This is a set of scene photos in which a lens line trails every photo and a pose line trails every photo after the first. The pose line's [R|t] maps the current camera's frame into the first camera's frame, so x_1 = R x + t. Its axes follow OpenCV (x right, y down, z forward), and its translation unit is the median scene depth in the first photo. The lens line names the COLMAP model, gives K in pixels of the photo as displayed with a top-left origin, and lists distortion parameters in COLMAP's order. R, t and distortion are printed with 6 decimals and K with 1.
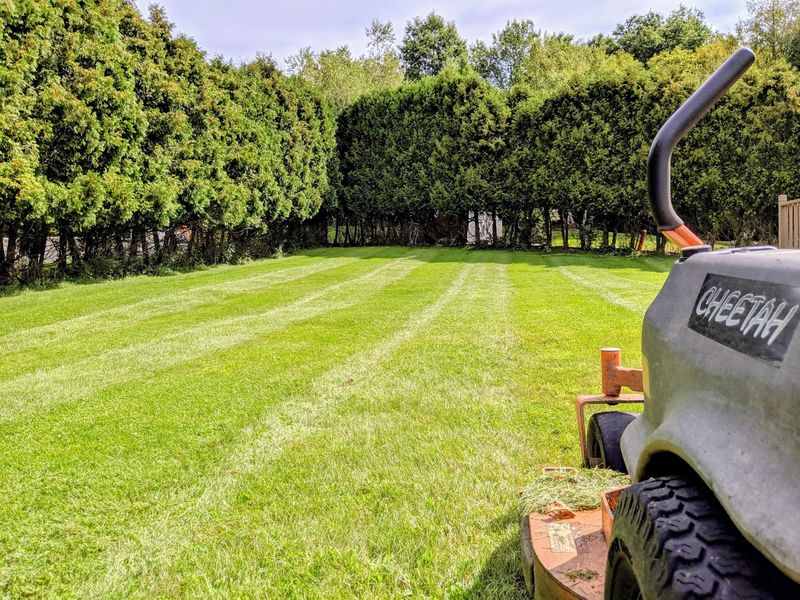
lens RADIAL K [[658.6, 0, 400.0], [0, 658.6, 300.0], [0, 0, 1]] dist [0.152025, -0.392440]
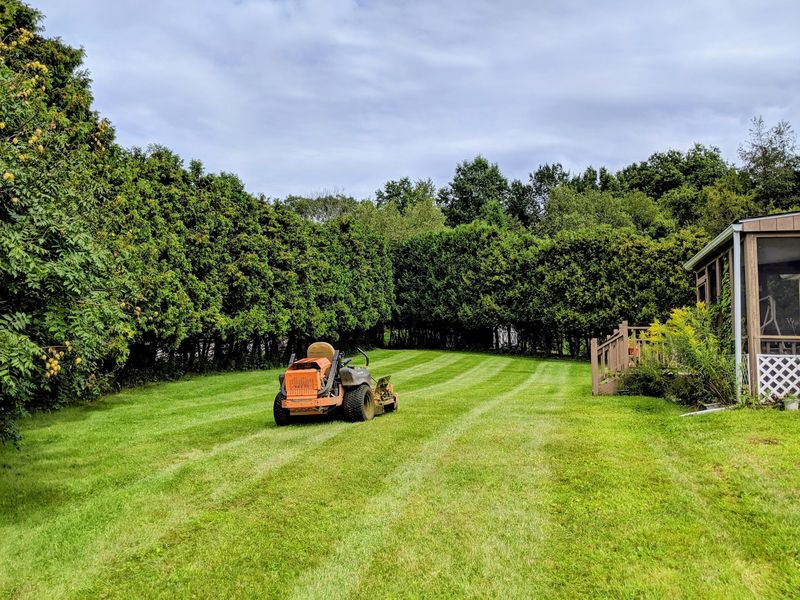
lens RADIAL K [[658.6, 0, 400.0], [0, 658.6, 300.0], [0, 0, 1]] dist [0.152025, -0.392440]
pose [[0.995192, 0.017469, -0.096374, 0.062350], [-0.031173, 0.989292, -0.142579, 0.010925], [0.092851, 0.144898, 0.985080, -0.381327]]
